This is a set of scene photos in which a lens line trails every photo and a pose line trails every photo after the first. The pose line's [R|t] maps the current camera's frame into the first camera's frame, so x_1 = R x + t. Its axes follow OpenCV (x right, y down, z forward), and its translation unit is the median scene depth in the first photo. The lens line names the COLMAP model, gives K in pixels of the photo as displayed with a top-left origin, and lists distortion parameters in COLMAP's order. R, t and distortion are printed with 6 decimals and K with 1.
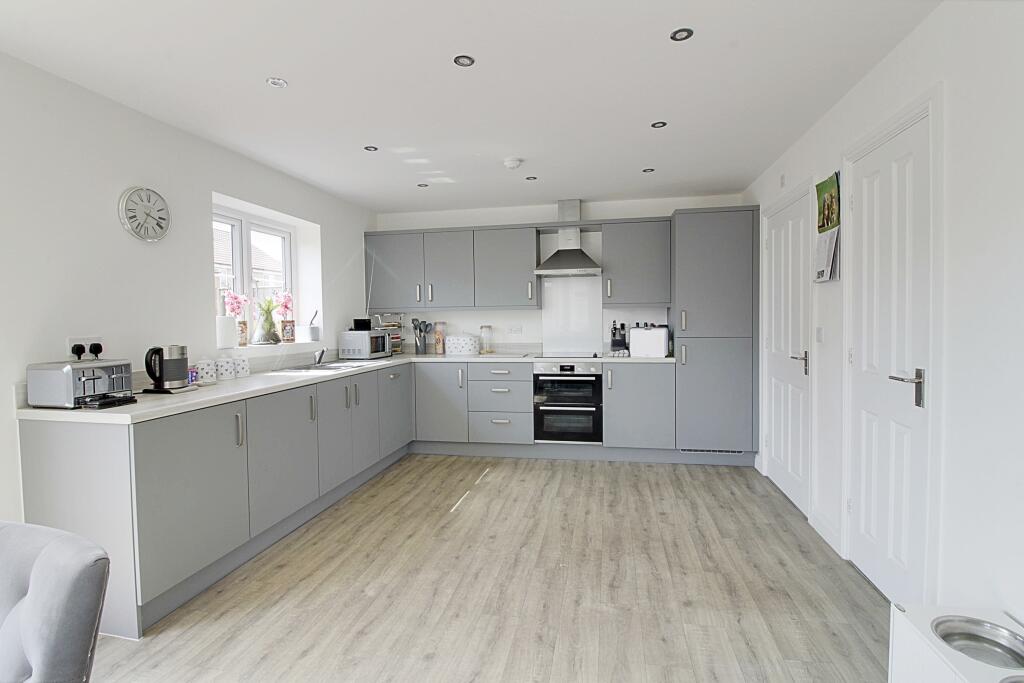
lens RADIAL K [[492.2, 0, 512.6], [0, 492.2, 333.5], [0, 0, 1]] dist [0.013208, -0.019405]
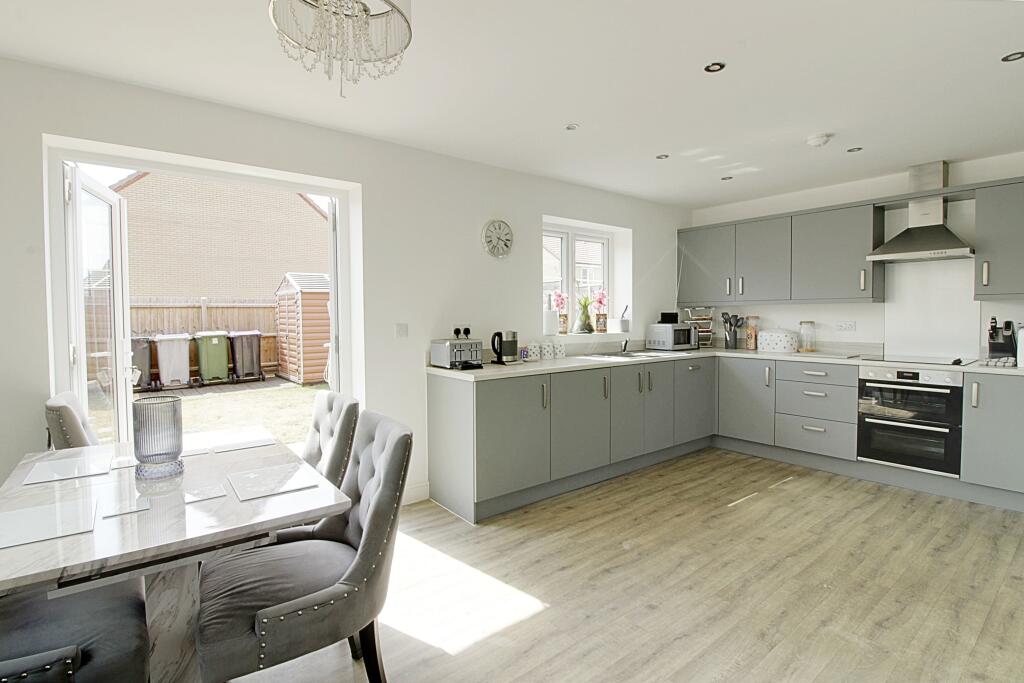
lens RADIAL K [[497.7, 0, 507.9], [0, 497.7, 332.3], [0, 0, 1]] dist [-0.001028, -0.002208]
pose [[0.758684, 0.031855, -0.650680, 0.172080], [-0.024401, 0.999492, 0.020482, -0.000914], [0.651002, 0.000338, 0.759076, -0.055952]]
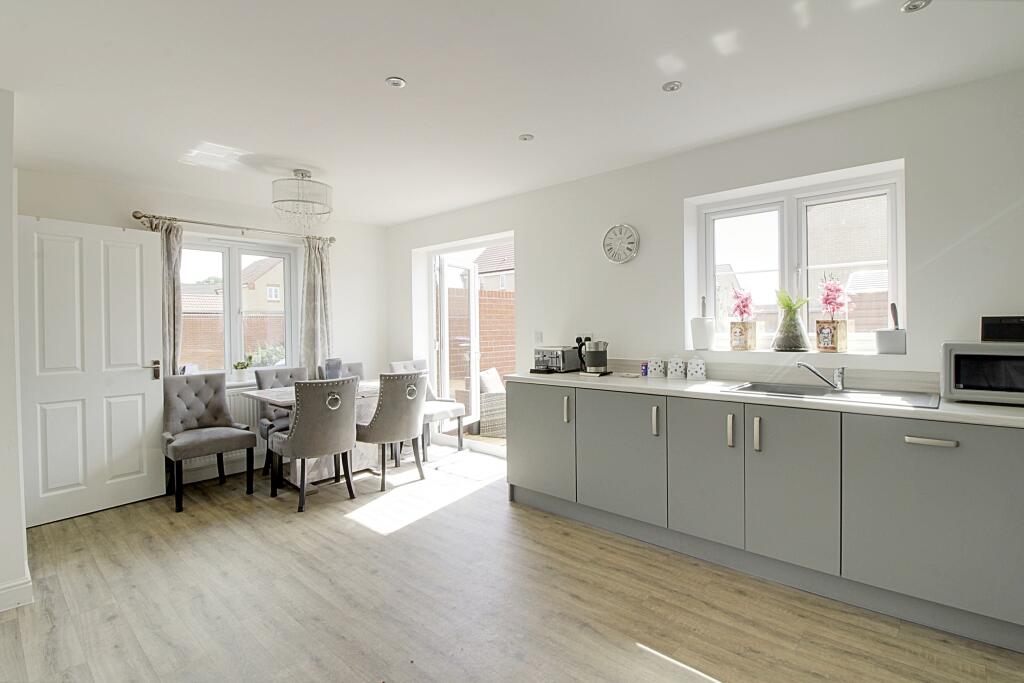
lens RADIAL K [[465.4, 0, 500.2], [0, 465.4, 331.7], [0, 0, 1]] dist [-0.013804, -0.000082]
pose [[-0.510784, 0.026339, -0.859306, 0.409011], [-0.009139, 0.999308, 0.036063, -0.034318], [0.859661, 0.026274, -0.510190, 1.068365]]
